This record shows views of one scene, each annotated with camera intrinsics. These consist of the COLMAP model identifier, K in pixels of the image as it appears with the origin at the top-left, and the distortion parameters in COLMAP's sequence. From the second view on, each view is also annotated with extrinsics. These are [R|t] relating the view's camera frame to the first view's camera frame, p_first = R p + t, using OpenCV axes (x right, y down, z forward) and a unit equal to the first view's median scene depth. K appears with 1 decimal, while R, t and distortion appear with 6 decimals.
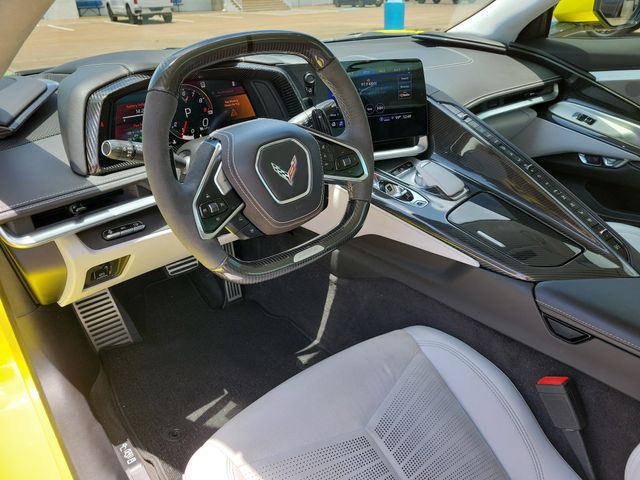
lens RADIAL K [[497.1, 0, 320.0], [0, 497.1, 240.0], [0, 0, 1]] dist [0.044403, -0.057793]
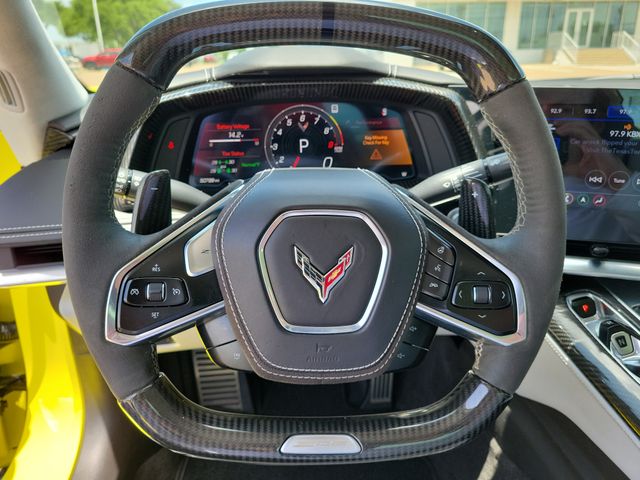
lens RADIAL K [[497.1, 0, 320.0], [0, 497.1, 240.0], [0, 0, 1]] dist [0.044403, -0.057793]
pose [[0.830638, 0.212176, -0.514802, 0.130942], [-0.256002, 0.966565, -0.014692, -0.121212], [0.494472, 0.143994, 0.857183, 0.428027]]
